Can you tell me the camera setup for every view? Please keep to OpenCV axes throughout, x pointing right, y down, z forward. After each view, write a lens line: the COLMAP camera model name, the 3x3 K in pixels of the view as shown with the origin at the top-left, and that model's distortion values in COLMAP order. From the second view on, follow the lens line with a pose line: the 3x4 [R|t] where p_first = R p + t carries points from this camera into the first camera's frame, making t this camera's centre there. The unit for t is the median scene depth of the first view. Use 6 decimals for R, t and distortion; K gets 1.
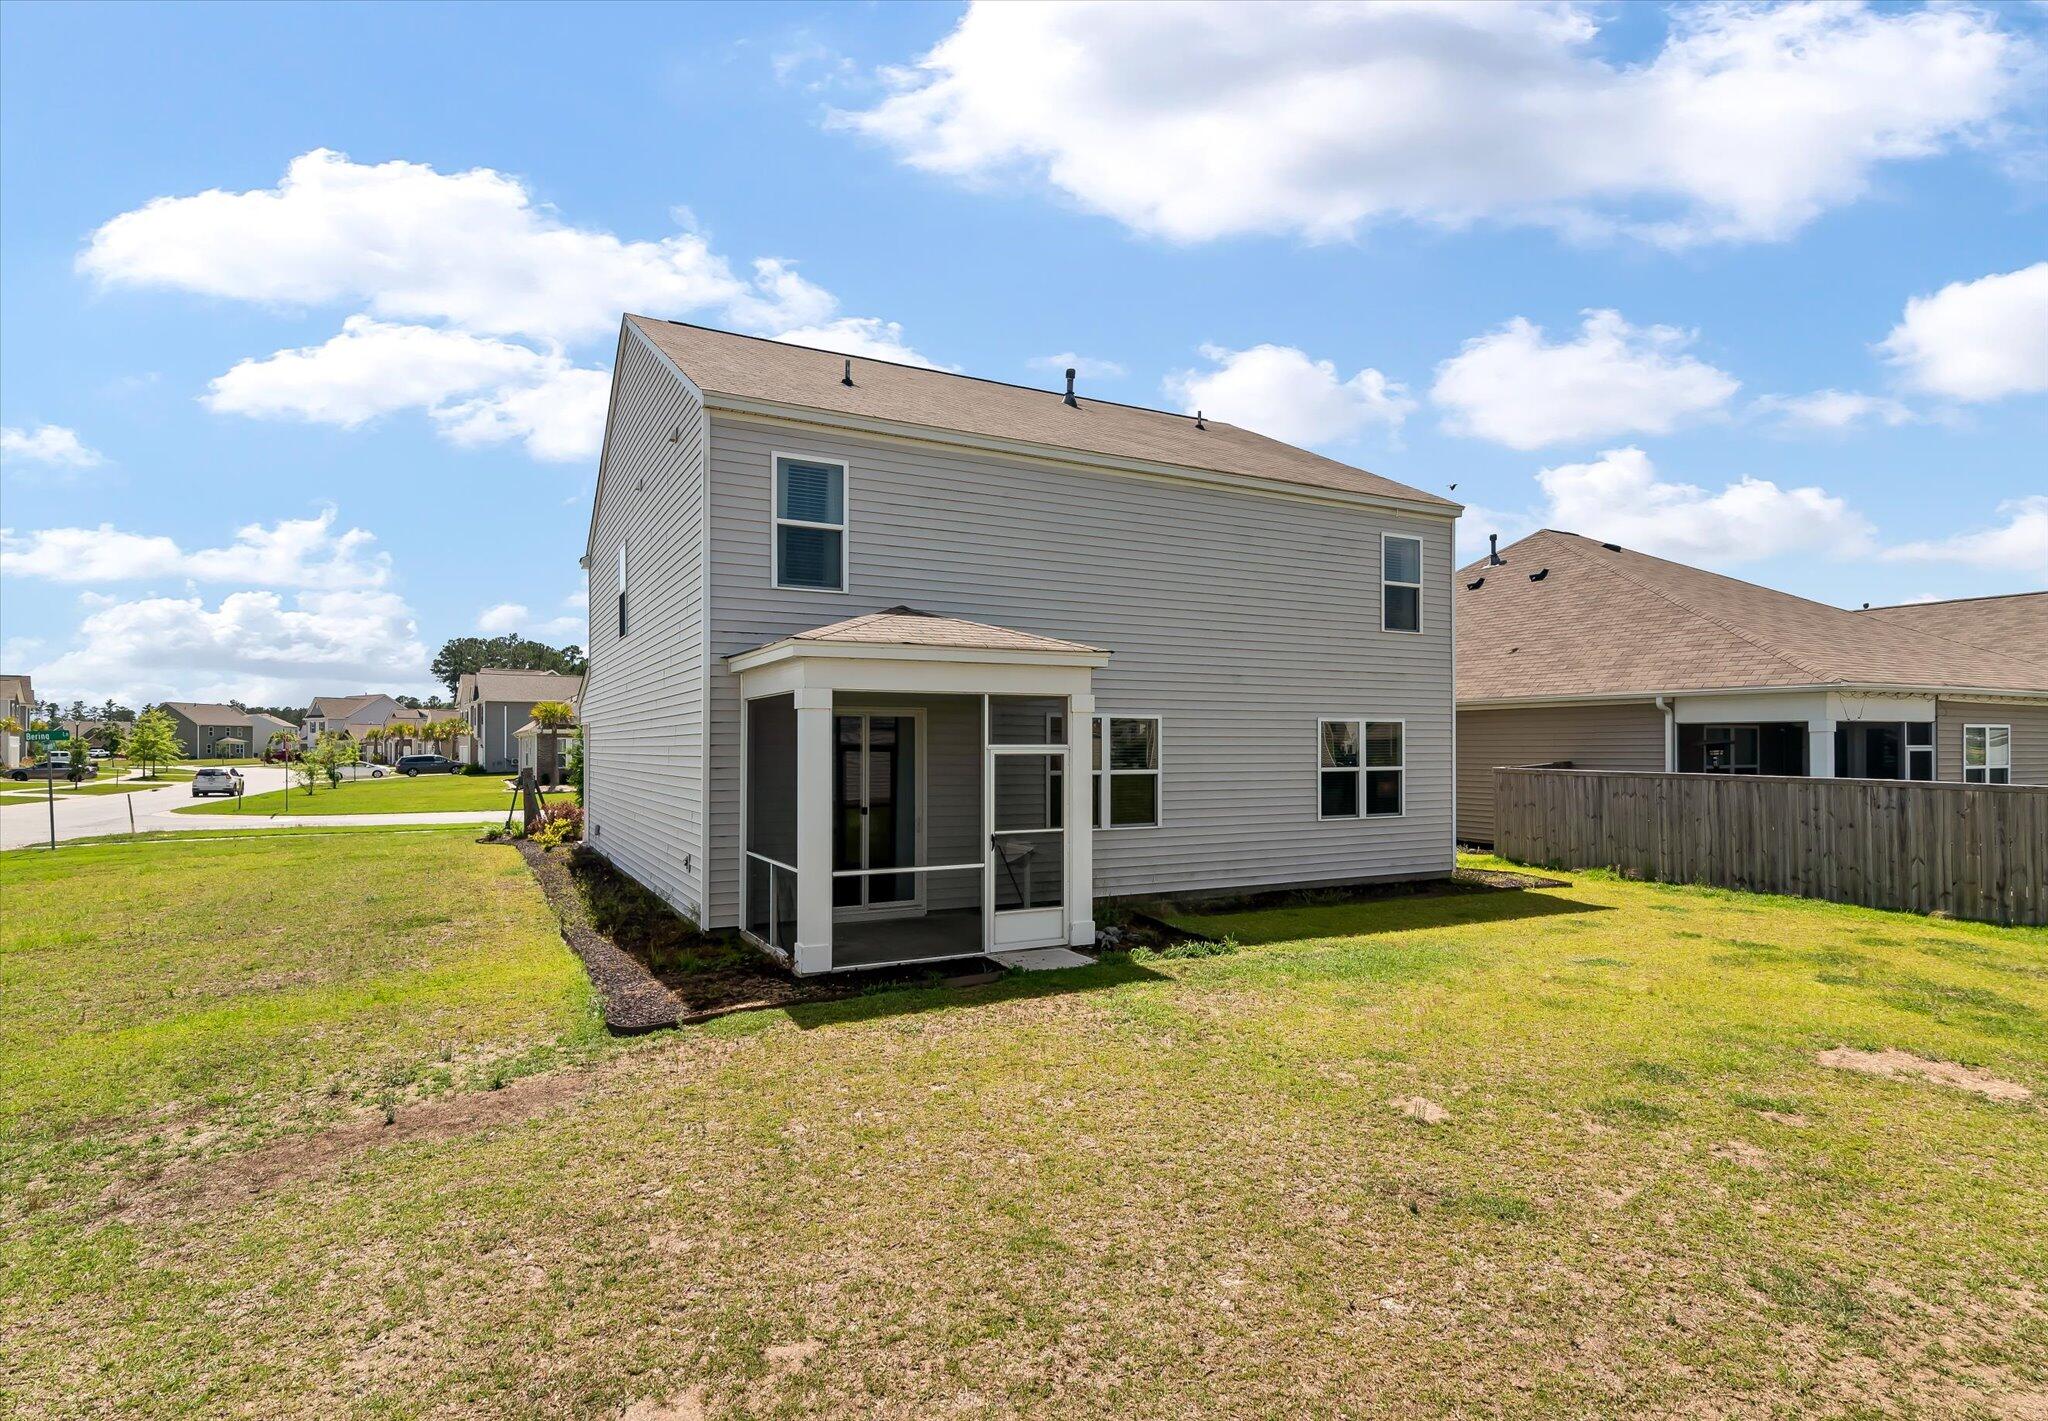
lens RADIAL K [[997.4, 0, 1024.0], [0, 997.4, 744.1], [0, 0, 1]] dist [0.003670, 0.000421]
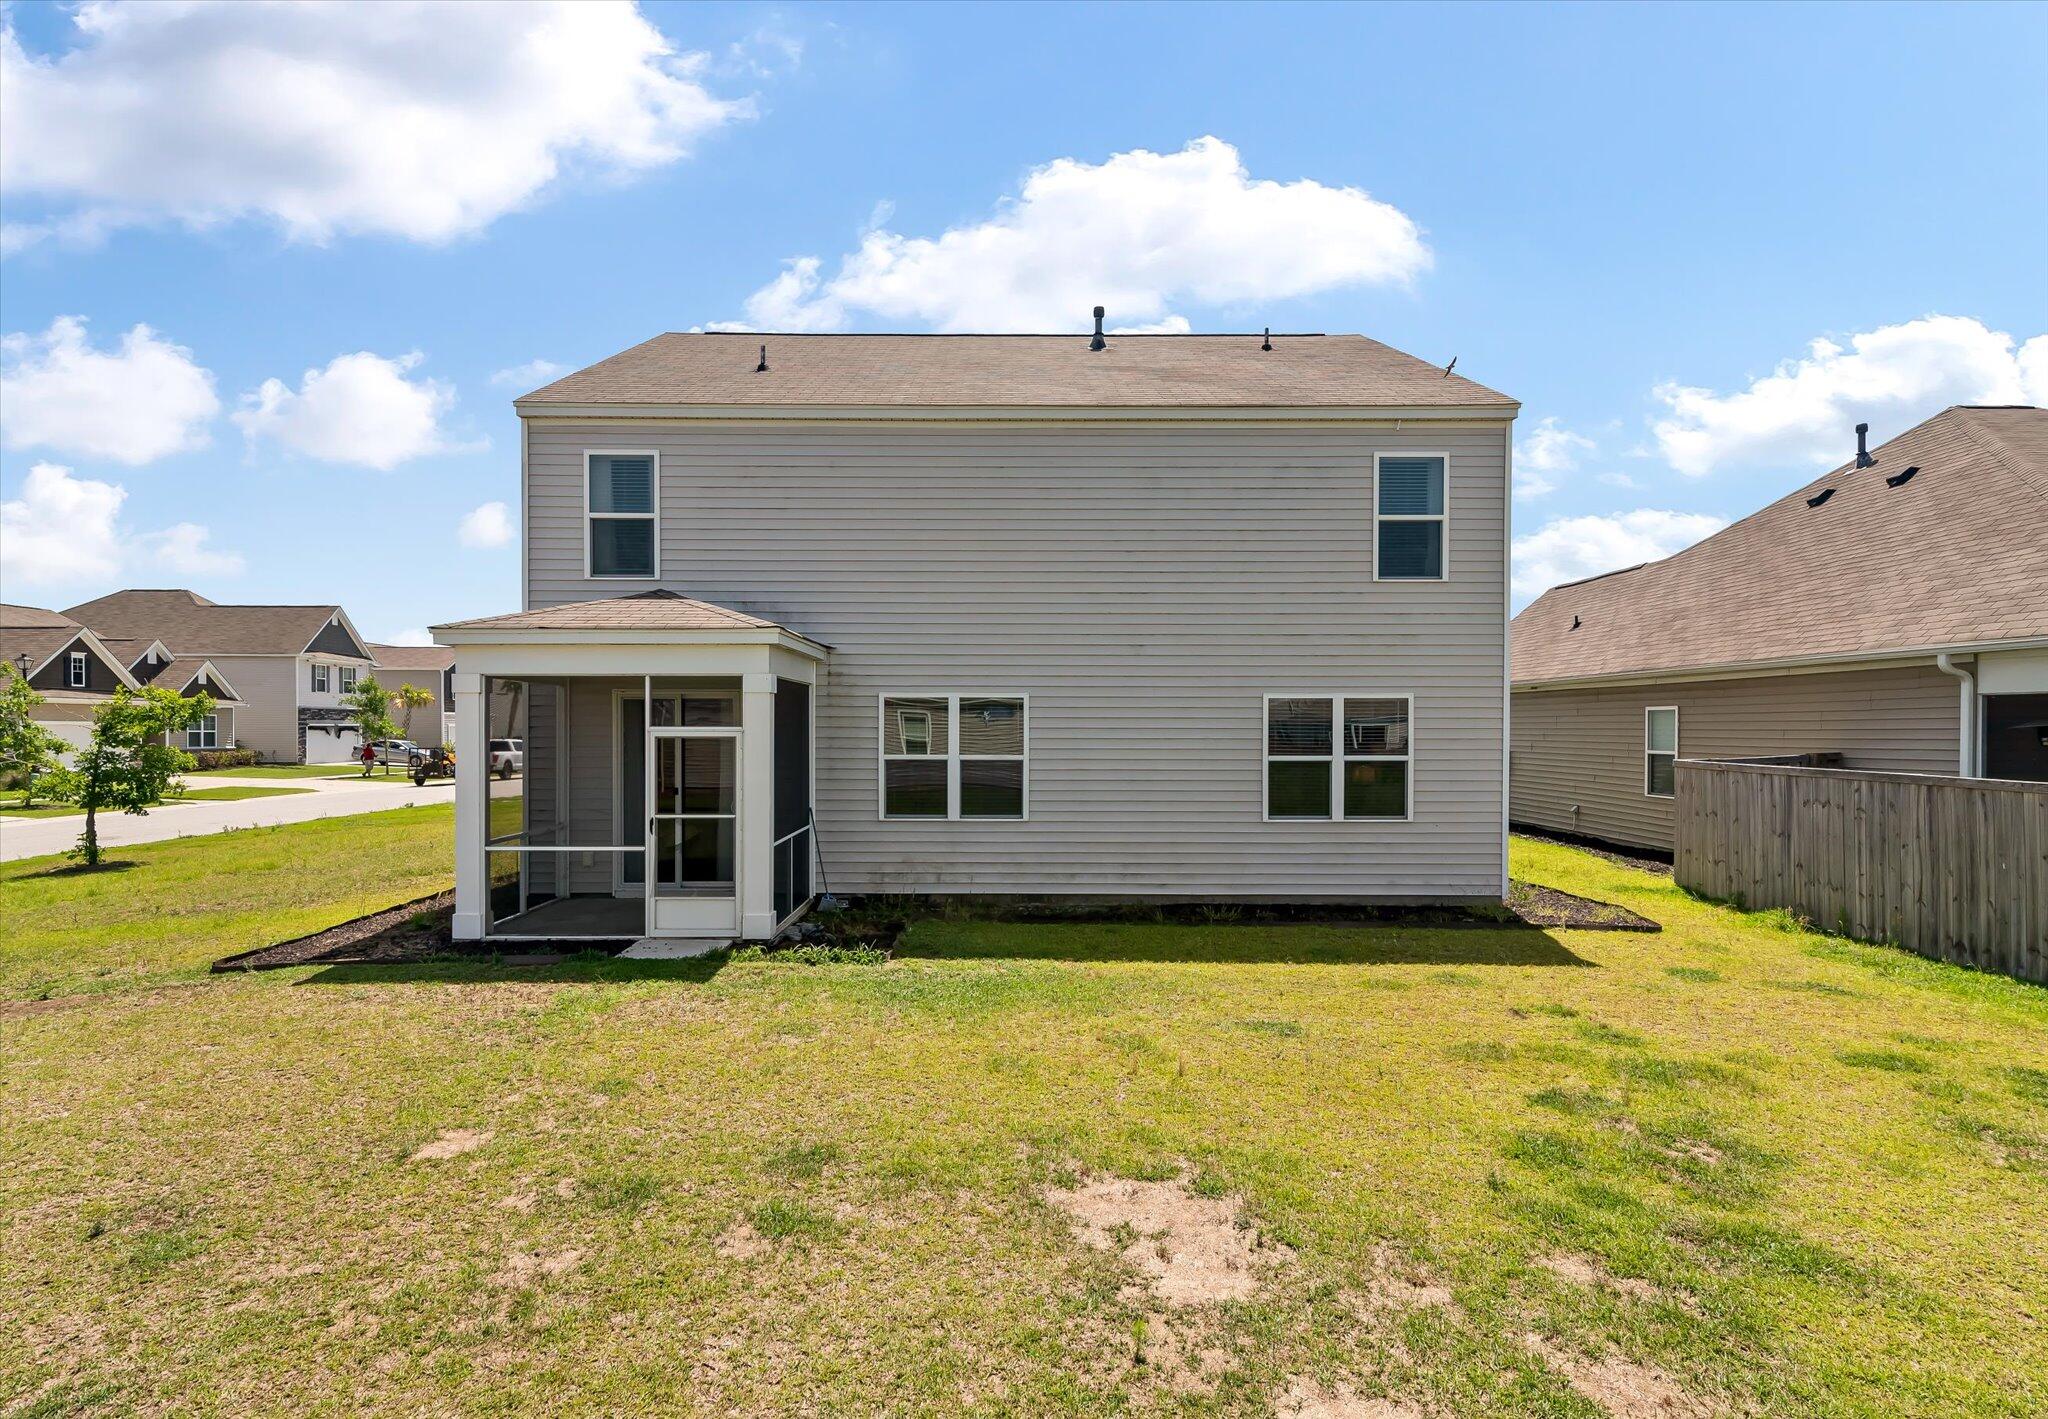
lens RADIAL K [[1021.8, 0, 935.0], [0, 1021.8, 739.6], [0, 0, 1]] dist [0.013085, -0.000685]
pose [[0.895515, 0.007235, -0.444972, 0.432222], [-0.001029, 0.999899, 0.014188, -0.001012], [0.445029, -0.012247, 0.895432, 0.141880]]
